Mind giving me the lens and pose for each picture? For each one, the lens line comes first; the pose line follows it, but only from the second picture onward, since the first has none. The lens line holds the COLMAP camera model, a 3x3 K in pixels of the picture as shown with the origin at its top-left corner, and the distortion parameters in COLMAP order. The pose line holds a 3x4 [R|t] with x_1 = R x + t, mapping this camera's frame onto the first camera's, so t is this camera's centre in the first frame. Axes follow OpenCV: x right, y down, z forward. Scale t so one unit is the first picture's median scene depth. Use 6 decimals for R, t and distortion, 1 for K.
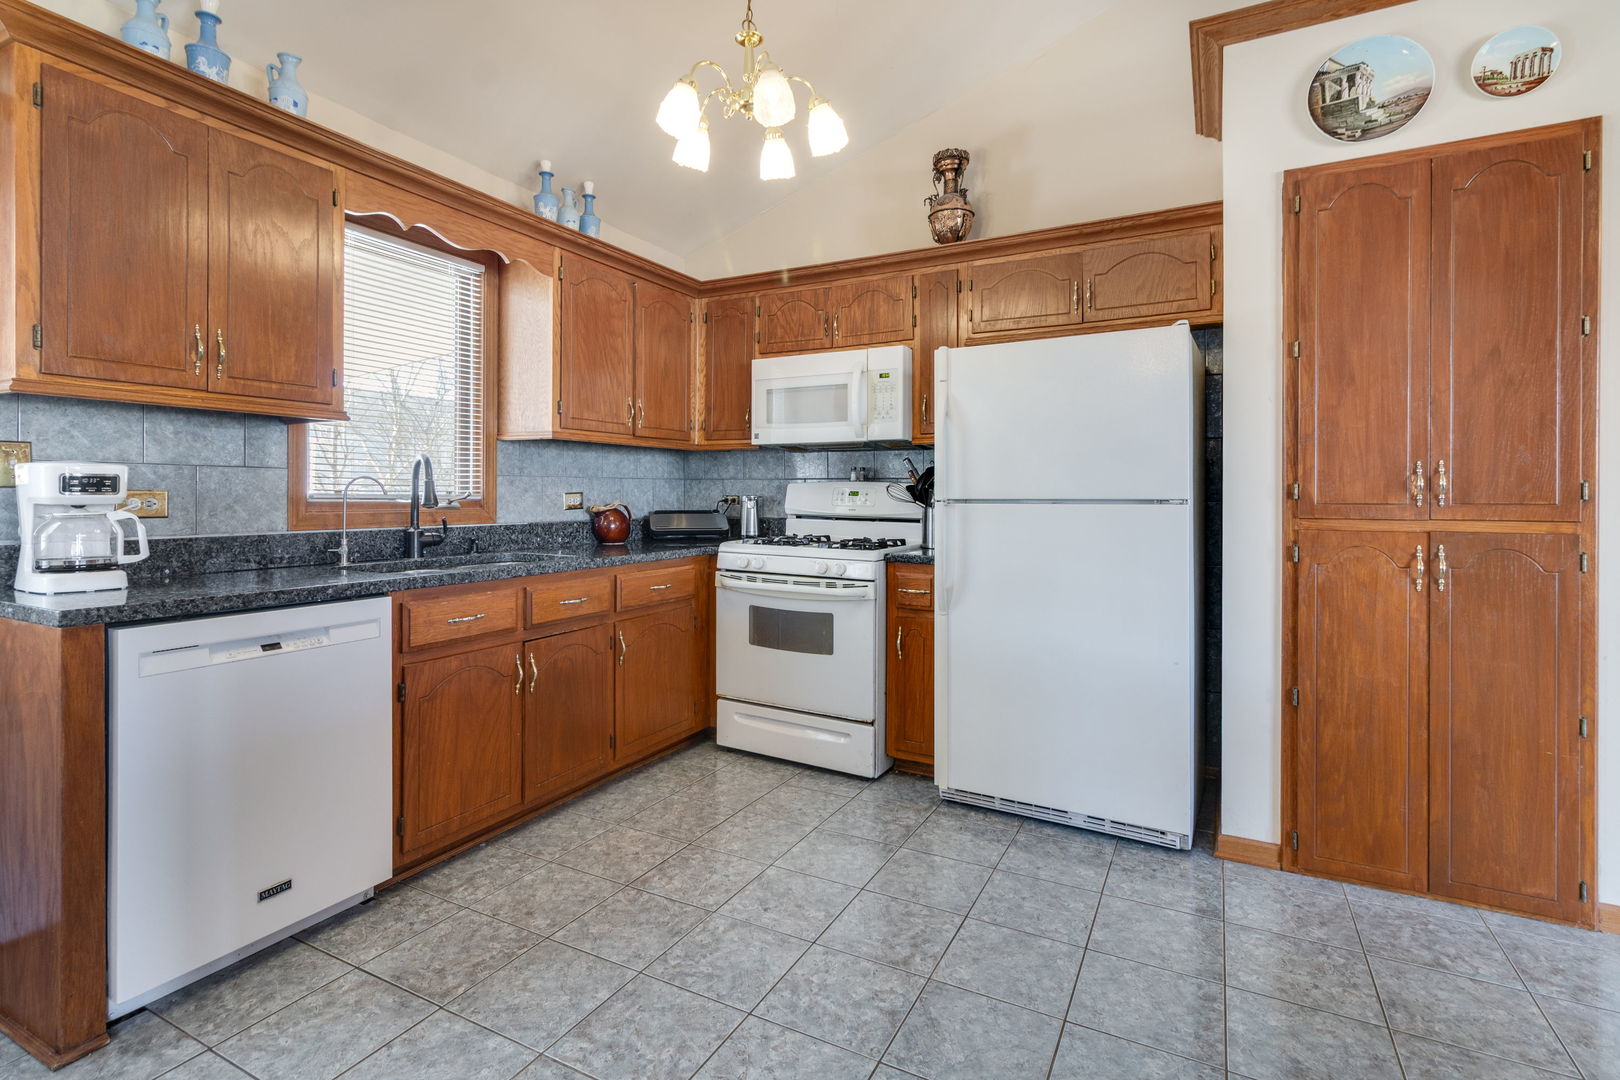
lens RADIAL K [[782.5, 0, 800.6], [0, 782.5, 504.6], [0, 0, 1]] dist [0.001139, 0.001205]
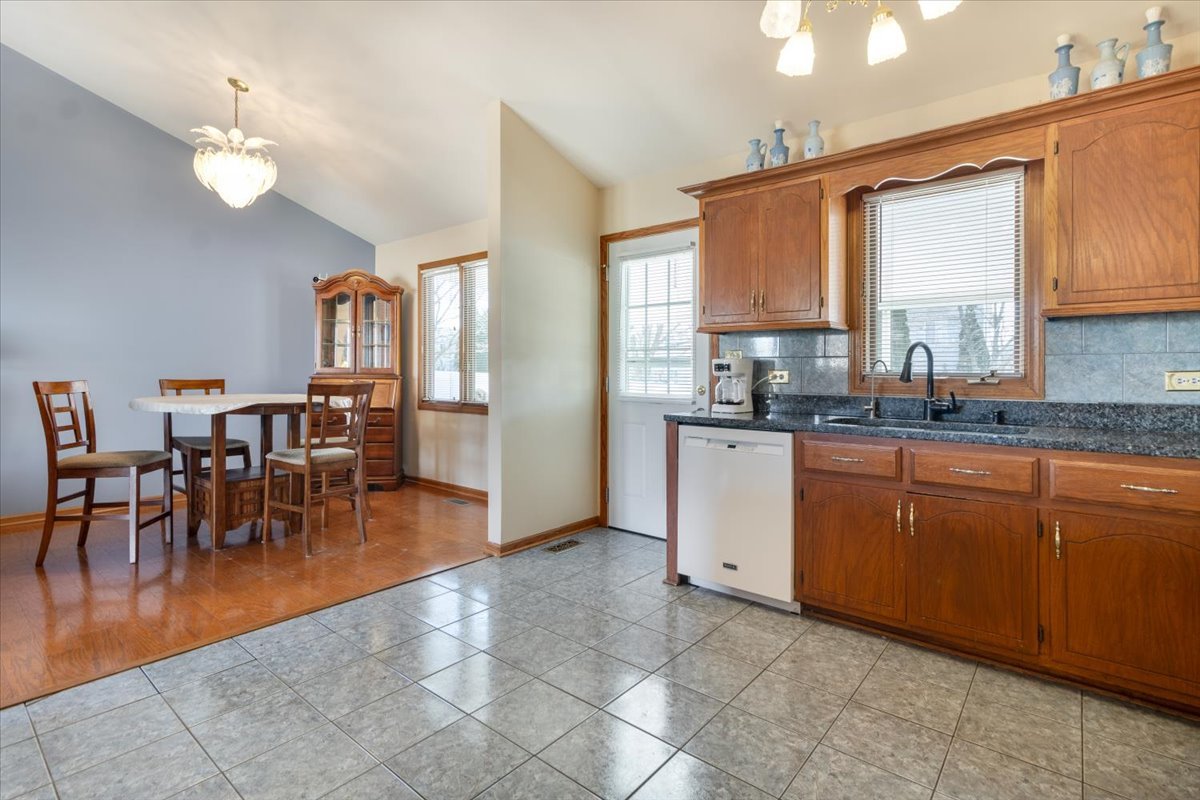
lens RADIAL K [[579.6, 0, 593.0], [0, 579.6, 373.8], [0, 0, 1]] dist [0.001139, 0.001205]
pose [[-0.215237, 0.000394, -0.976562, 0.607798], [-0.016874, 0.999849, 0.004123, -0.005301], [0.976416, 0.017366, -0.215197, 0.671310]]
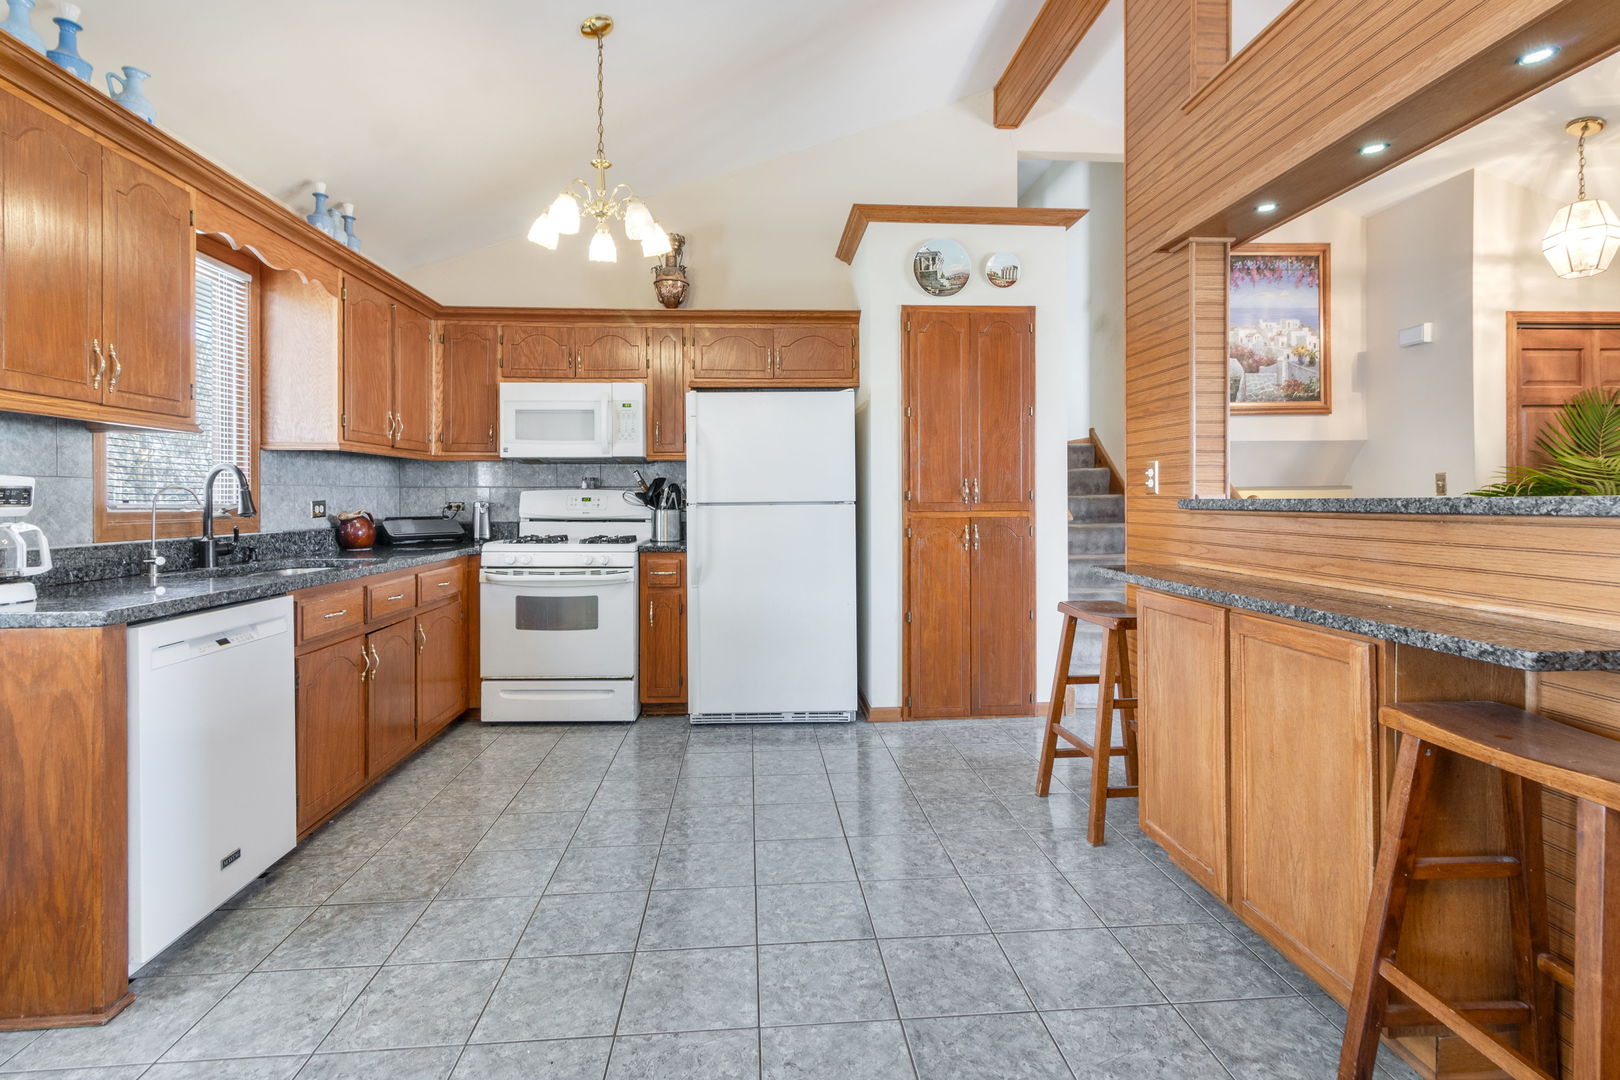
lens RADIAL K [[775.0, 0, 812.7], [0, 775.0, 521.2], [0, 0, 1]] dist [-0.001301, 0.000031]
pose [[0.842211, -0.023697, 0.538627, -0.385362], [0.015248, 0.999681, 0.020140, 0.000995], [-0.538932, -0.008749, 0.842304, -0.258868]]
